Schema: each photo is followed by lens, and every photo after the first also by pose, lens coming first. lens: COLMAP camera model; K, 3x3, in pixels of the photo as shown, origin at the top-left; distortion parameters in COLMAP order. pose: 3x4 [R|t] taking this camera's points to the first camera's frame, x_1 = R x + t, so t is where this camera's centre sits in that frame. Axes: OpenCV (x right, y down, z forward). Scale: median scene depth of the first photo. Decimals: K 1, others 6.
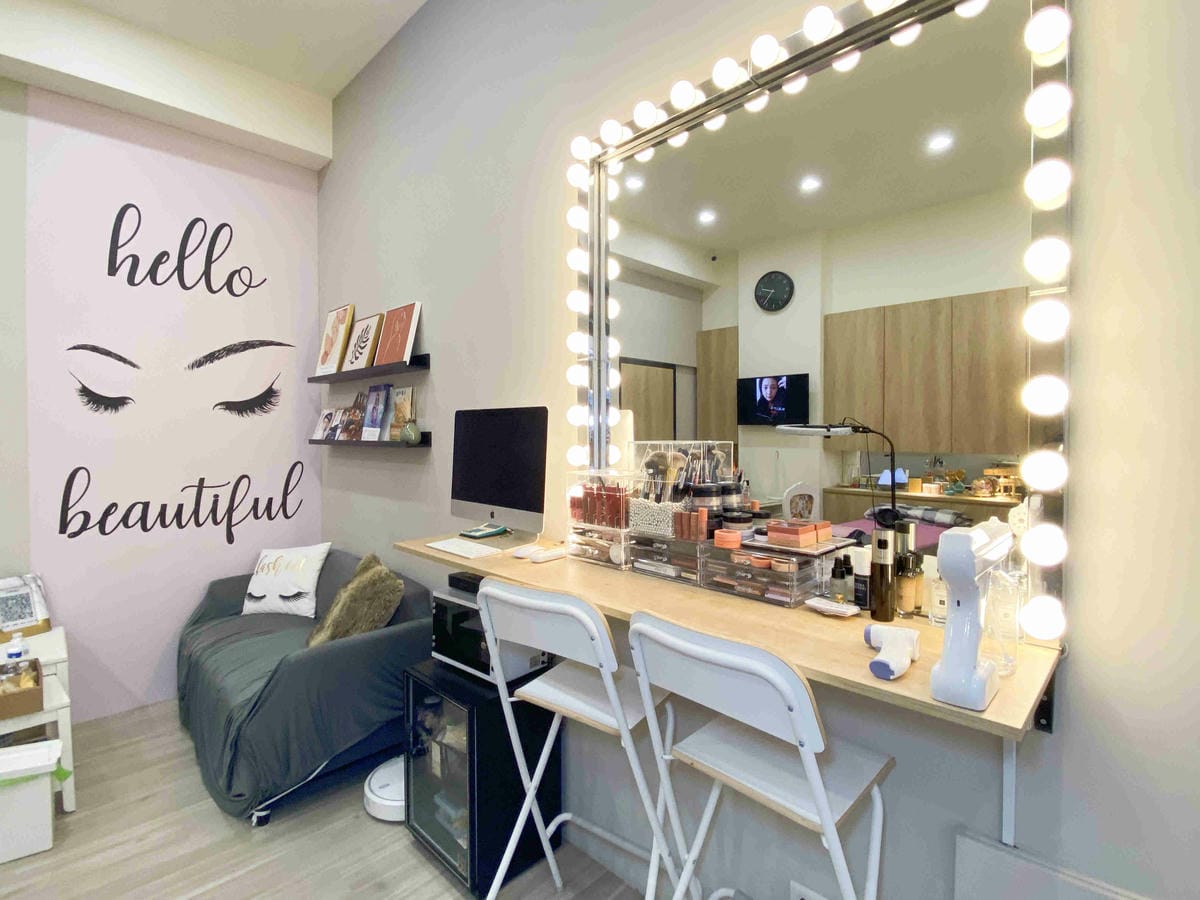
lens RADIAL K [[568.4, 0, 601.1], [0, 568.4, 446.7], [0, 0, 1]] dist [0.018362, -0.021596]
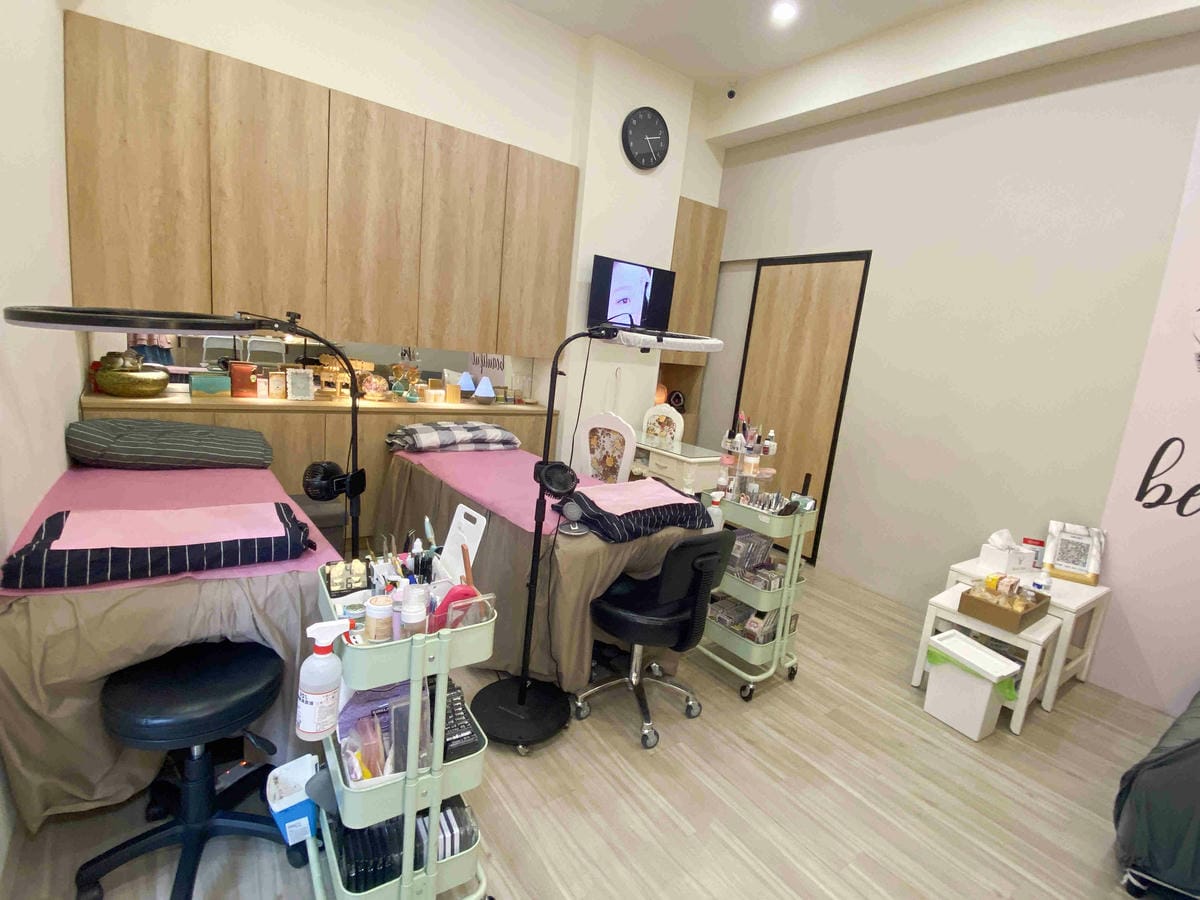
lens RADIAL K [[570.1, 0, 600.7], [0, 570.1, 447.9], [0, 0, 1]] dist [0.033914, -0.031049]
pose [[-0.161951, 0.158900, -0.973921, 0.135764], [-0.120395, 0.976395, 0.179324, -0.001352], [0.979427, 0.146297, -0.138997, 0.194369]]
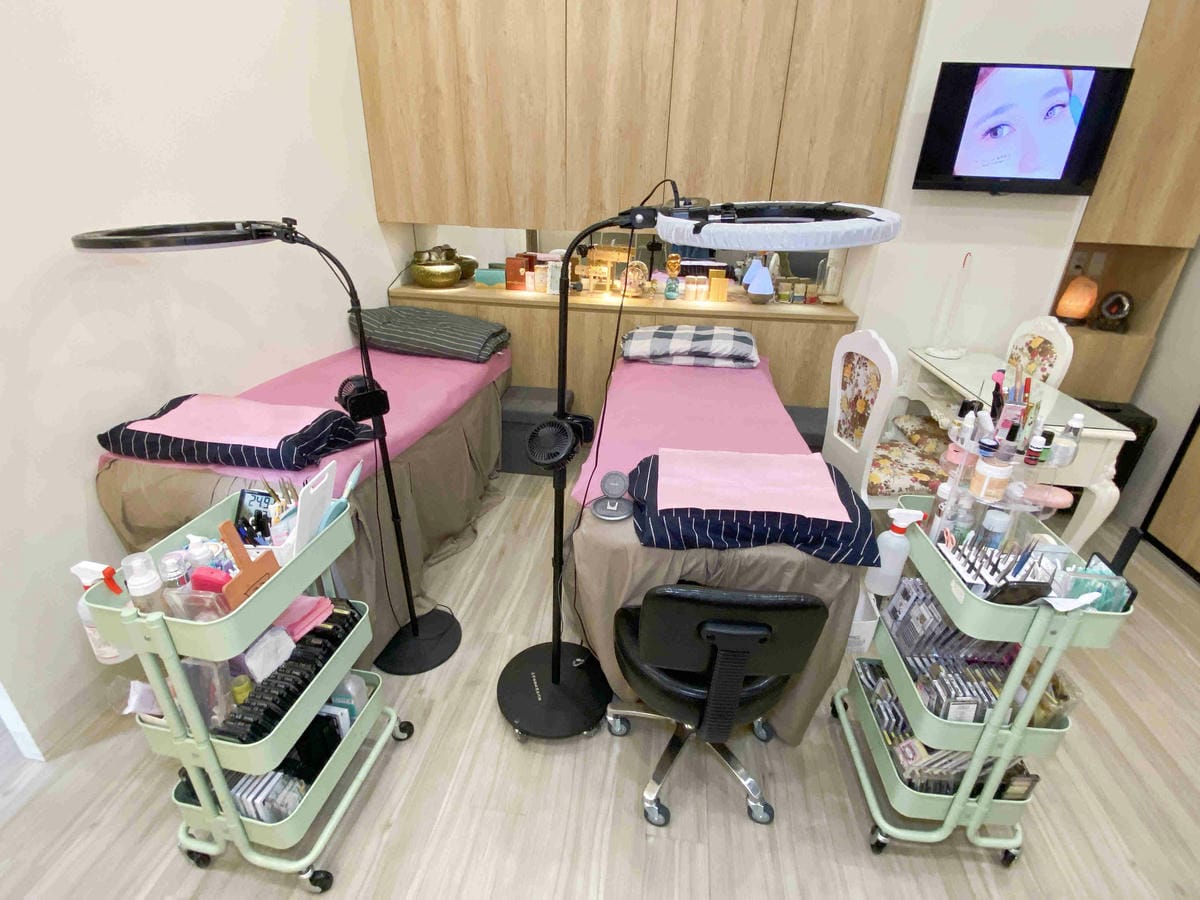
lens RADIAL K [[570.1, 0, 600.7], [0, 570.1, 447.9], [0, 0, 1]] dist [0.033914, -0.031049]
pose [[-0.801833, 0.232176, -0.550598, -0.239609], [-0.040238, 0.898357, 0.437418, -0.042517], [0.596191, 0.372892, -0.710990, 0.407349]]
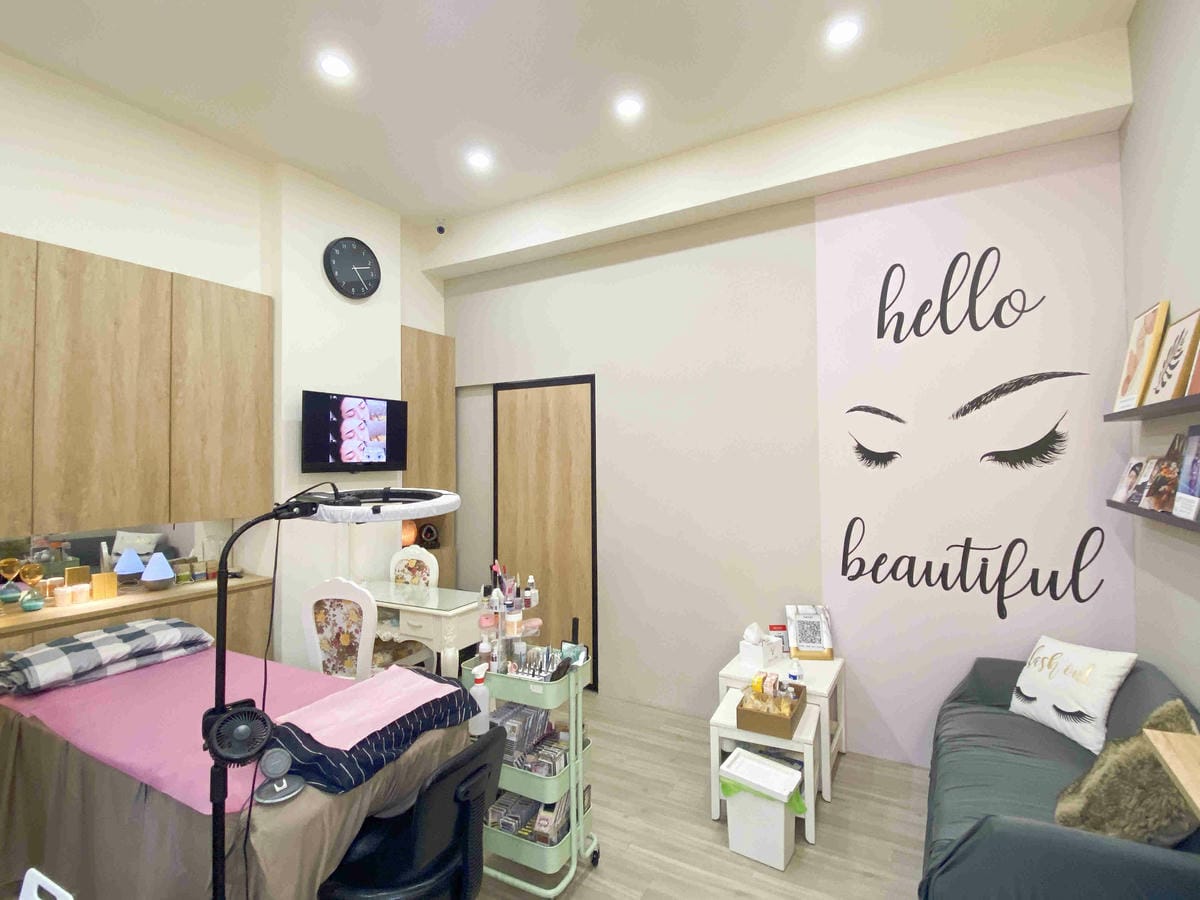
lens RADIAL K [[570.1, 0, 600.7], [0, 570.1, 447.9], [0, 0, 1]] dist [0.033914, -0.031049]
pose [[0.252149, -0.024130, -0.967388, 0.035594], [-0.011772, 0.999539, -0.028001, -0.056485], [0.967617, 0.018449, 0.251748, 0.215901]]
